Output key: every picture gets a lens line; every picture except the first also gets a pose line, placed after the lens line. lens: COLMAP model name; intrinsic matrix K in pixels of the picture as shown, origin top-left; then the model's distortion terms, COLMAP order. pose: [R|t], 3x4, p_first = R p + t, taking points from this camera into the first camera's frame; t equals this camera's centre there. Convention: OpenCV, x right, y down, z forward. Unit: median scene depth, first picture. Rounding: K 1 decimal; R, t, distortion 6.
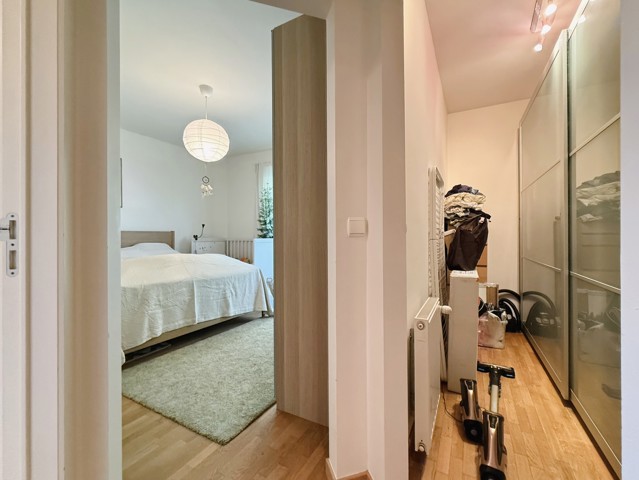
lens RADIAL K [[261.1, 0, 327.7], [0, 261.1, 237.5], [0, 0, 1]] dist [-0.000342, 0.000041]
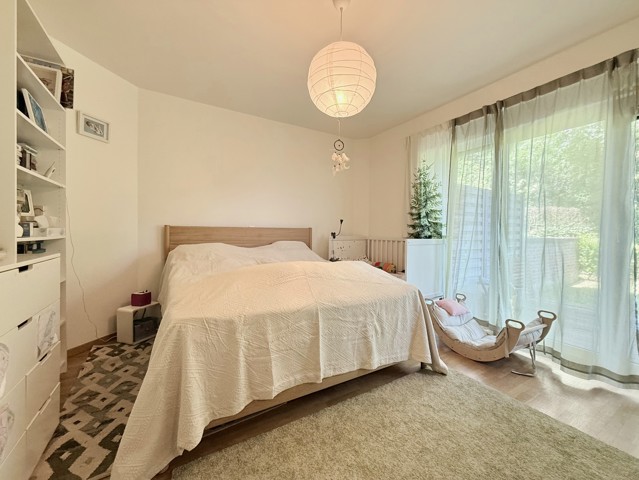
lens RADIAL K [[261.1, 0, 327.7], [0, 261.1, 237.5], [0, 0, 1]] dist [-0.000342, 0.000041]
pose [[0.868799, 0.020082, -0.494758, -0.165018], [-0.012684, 0.999752, 0.018305, -0.013854], [0.495003, -0.009628, 0.868838, 0.408653]]
